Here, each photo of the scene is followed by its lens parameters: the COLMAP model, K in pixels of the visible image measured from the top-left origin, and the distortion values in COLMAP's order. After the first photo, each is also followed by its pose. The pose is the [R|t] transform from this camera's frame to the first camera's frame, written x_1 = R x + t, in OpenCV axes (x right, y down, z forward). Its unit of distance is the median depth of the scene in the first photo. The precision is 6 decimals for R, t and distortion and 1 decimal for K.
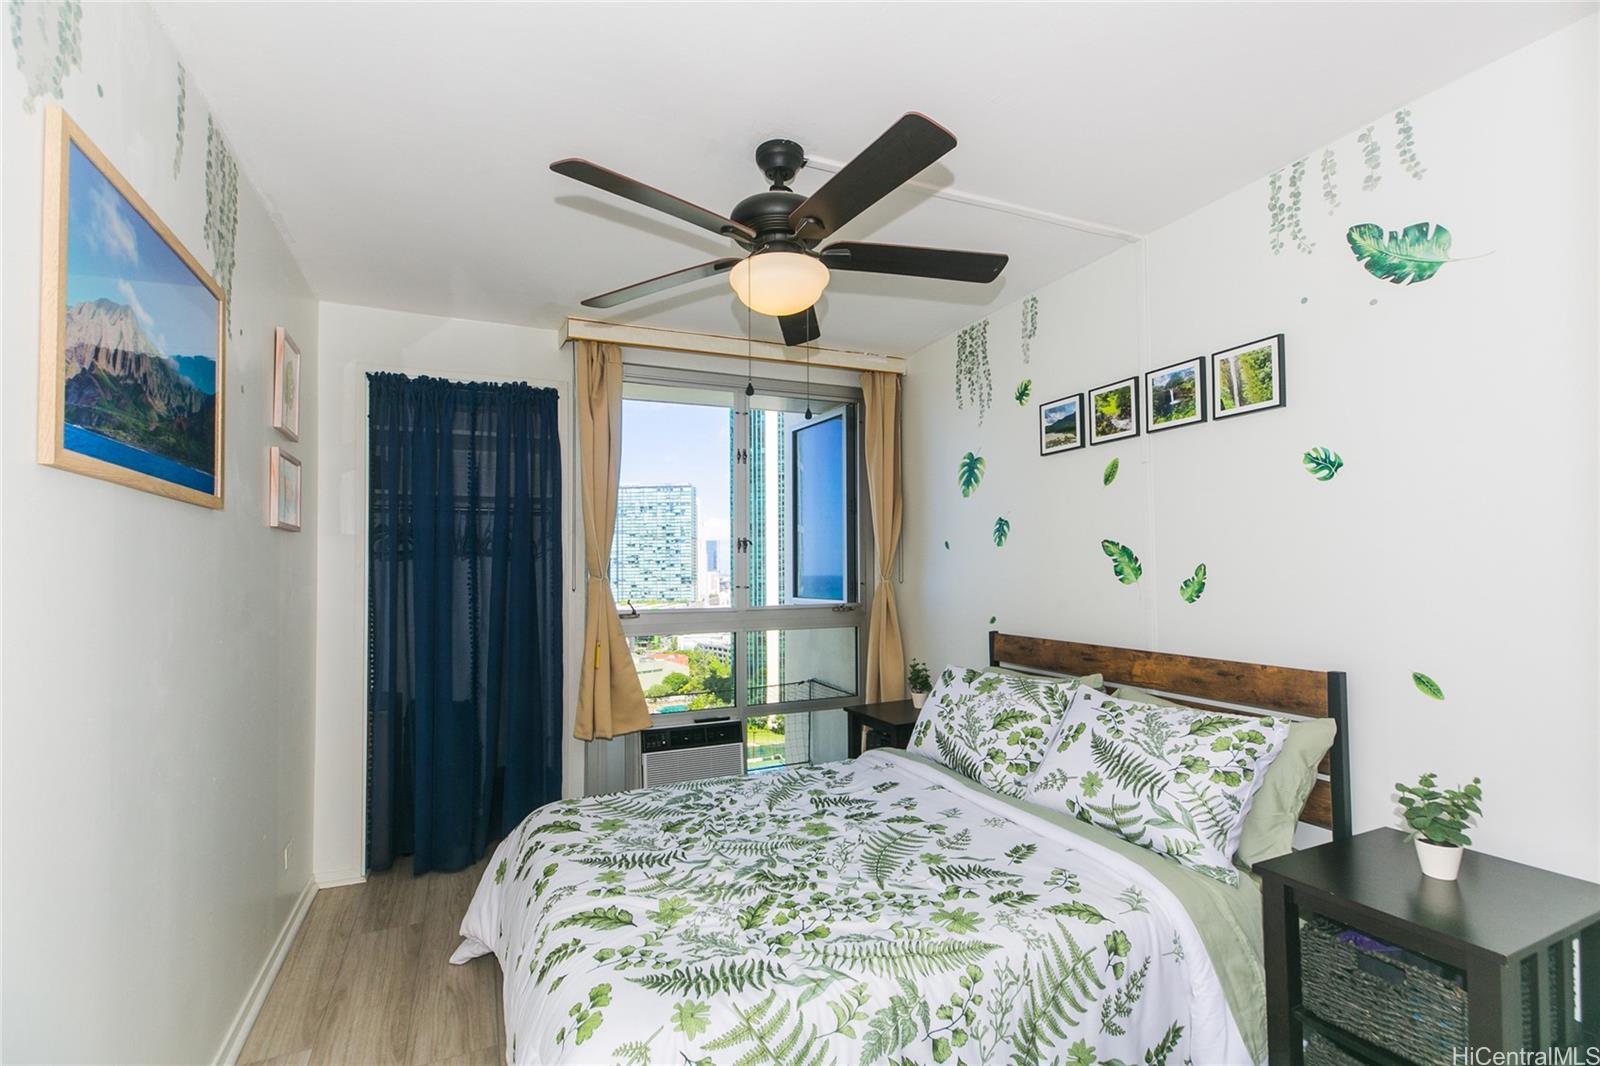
lens RADIAL K [[710.4, 0, 799.9], [0, 710.4, 554.9], [0, 0, 1]] dist [0.021665, -0.008816]
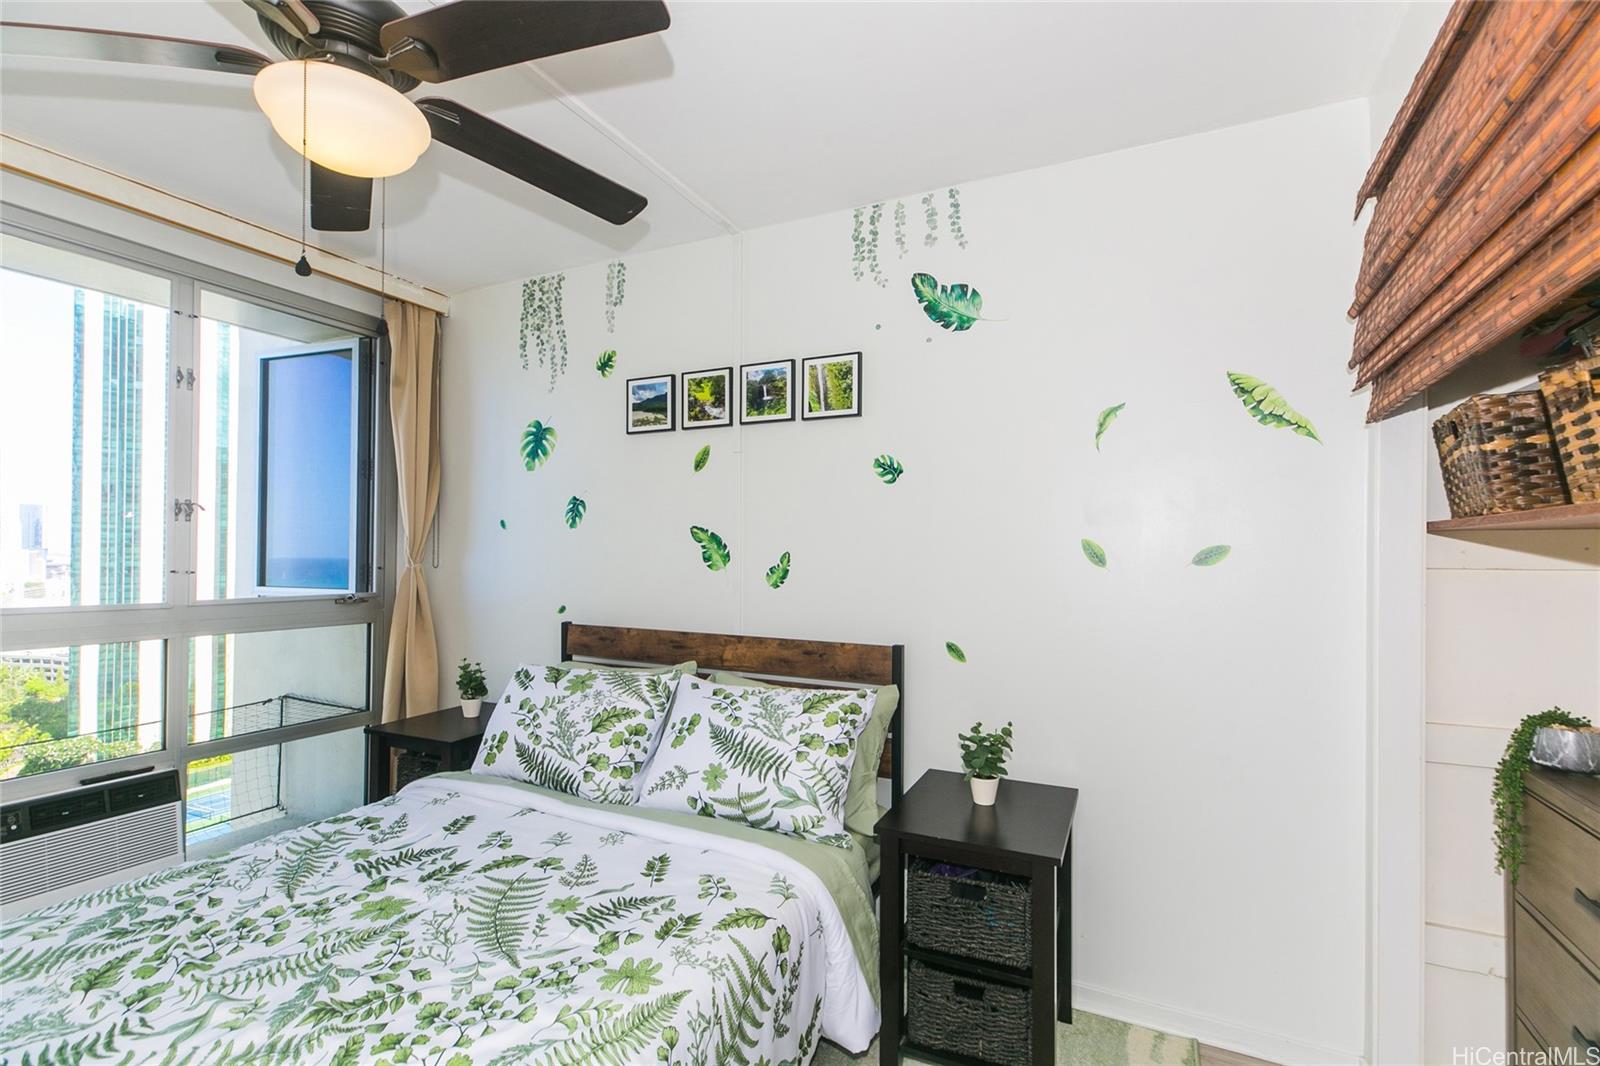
lens RADIAL K [[710.4, 0, 799.9], [0, 710.4, 554.9], [0, 0, 1]] dist [0.021665, -0.008816]
pose [[0.770226, 0.018971, 0.637488, -0.119310], [-0.032081, 0.999445, 0.009019, 0.007352], [-0.636963, -0.027398, 0.770407, 0.181116]]
